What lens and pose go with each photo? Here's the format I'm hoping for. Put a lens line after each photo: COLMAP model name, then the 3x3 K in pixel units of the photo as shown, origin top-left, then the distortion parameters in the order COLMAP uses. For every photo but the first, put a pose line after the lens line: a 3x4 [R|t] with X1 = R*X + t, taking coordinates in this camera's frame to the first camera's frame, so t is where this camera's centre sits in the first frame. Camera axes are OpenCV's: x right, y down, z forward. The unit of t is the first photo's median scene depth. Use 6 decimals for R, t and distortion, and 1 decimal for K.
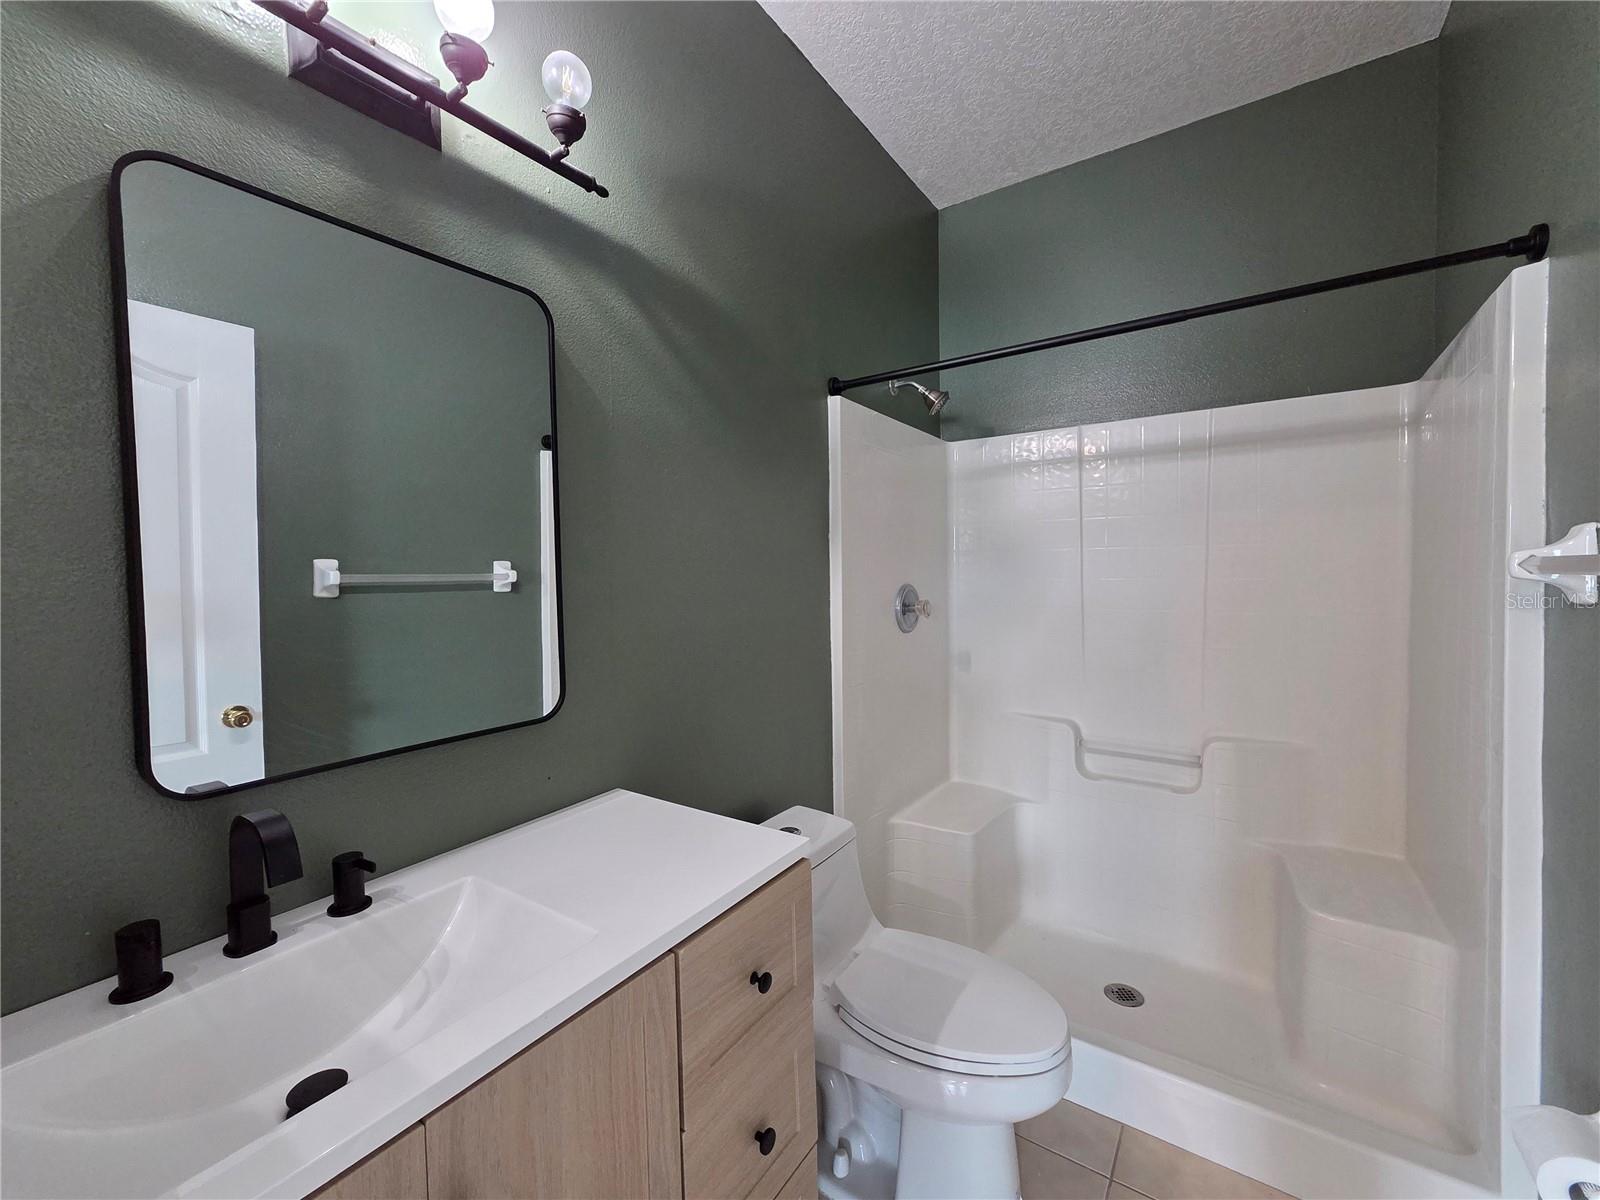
lens RADIAL K [[647.0, 0, 802.6], [0, 647.0, 587.6], [0, 0, 1]] dist [0.012717, -0.002917]
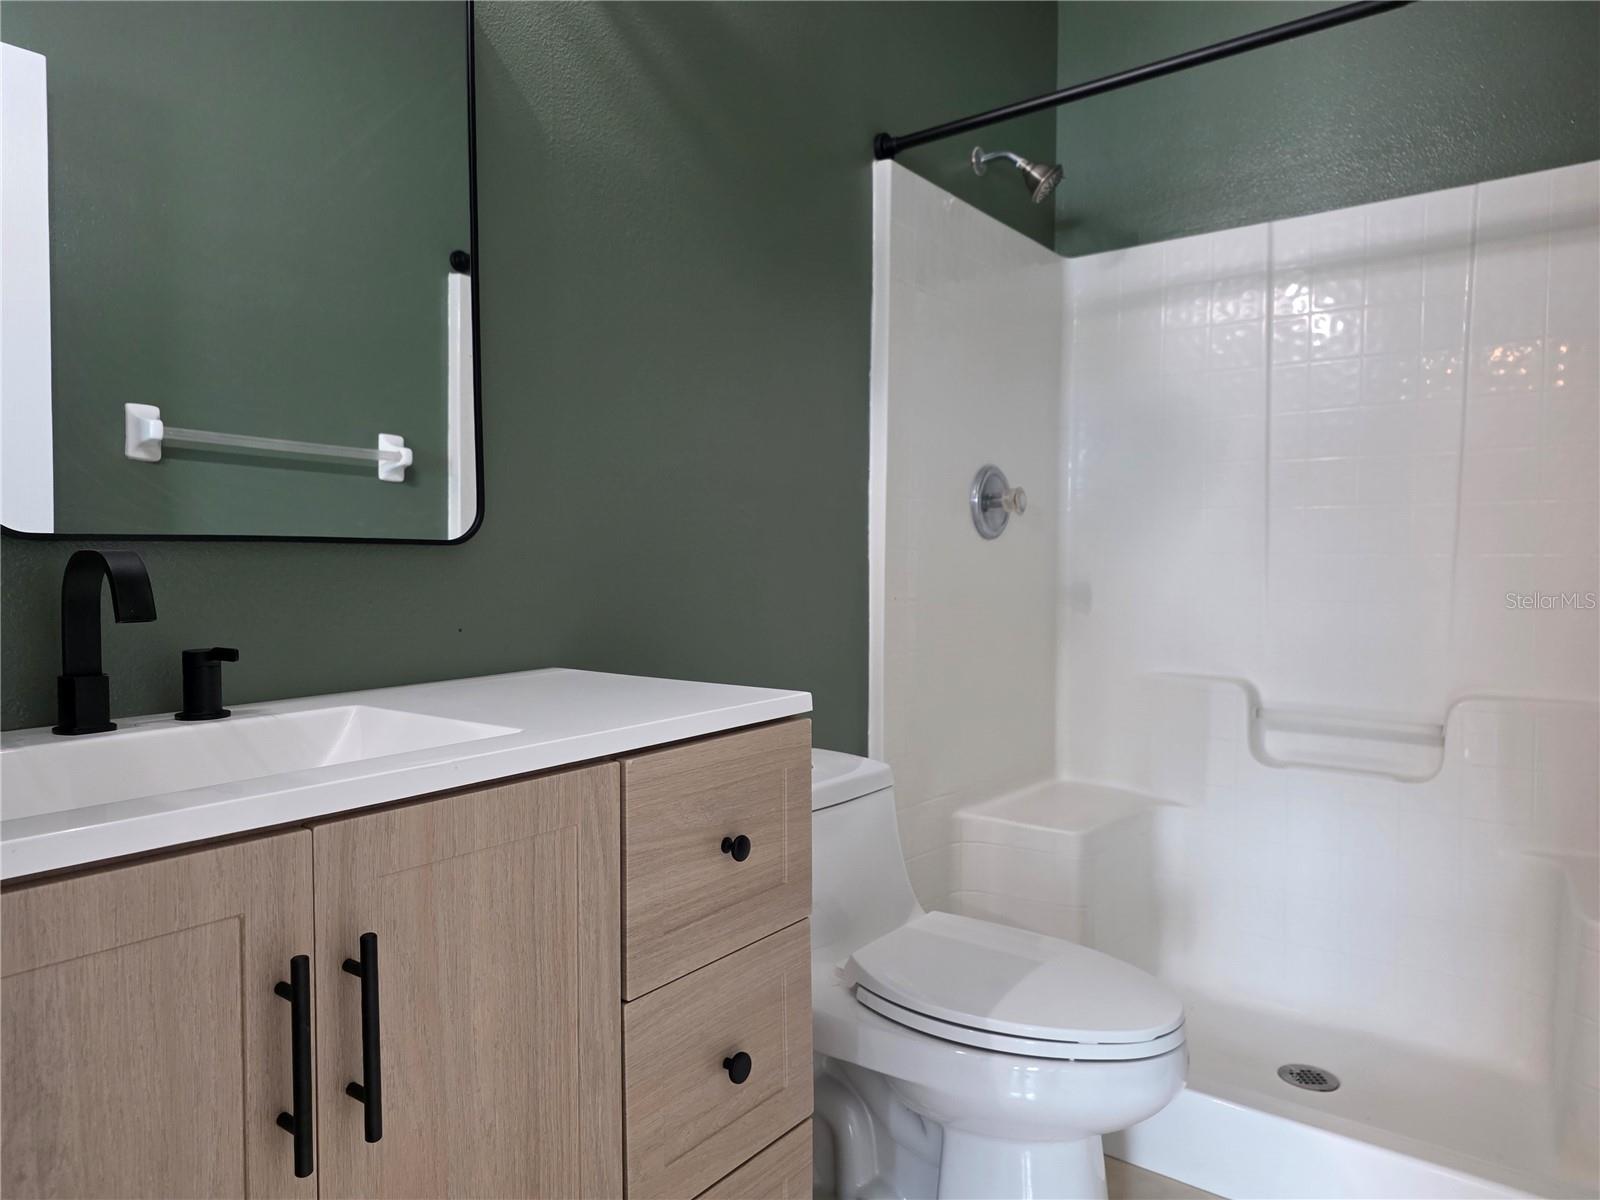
lens RADIAL K [[1053.1, 0, 800.3], [0, 1053.1, 609.6], [0, 0, 1]] dist [0.065103, -0.050464]
pose [[0.998068, 0.020869, -0.058521, 0.035812], [-0.020551, 0.999771, 0.006026, 0.153011], [0.058633, -0.004812, 0.998268, -0.097325]]
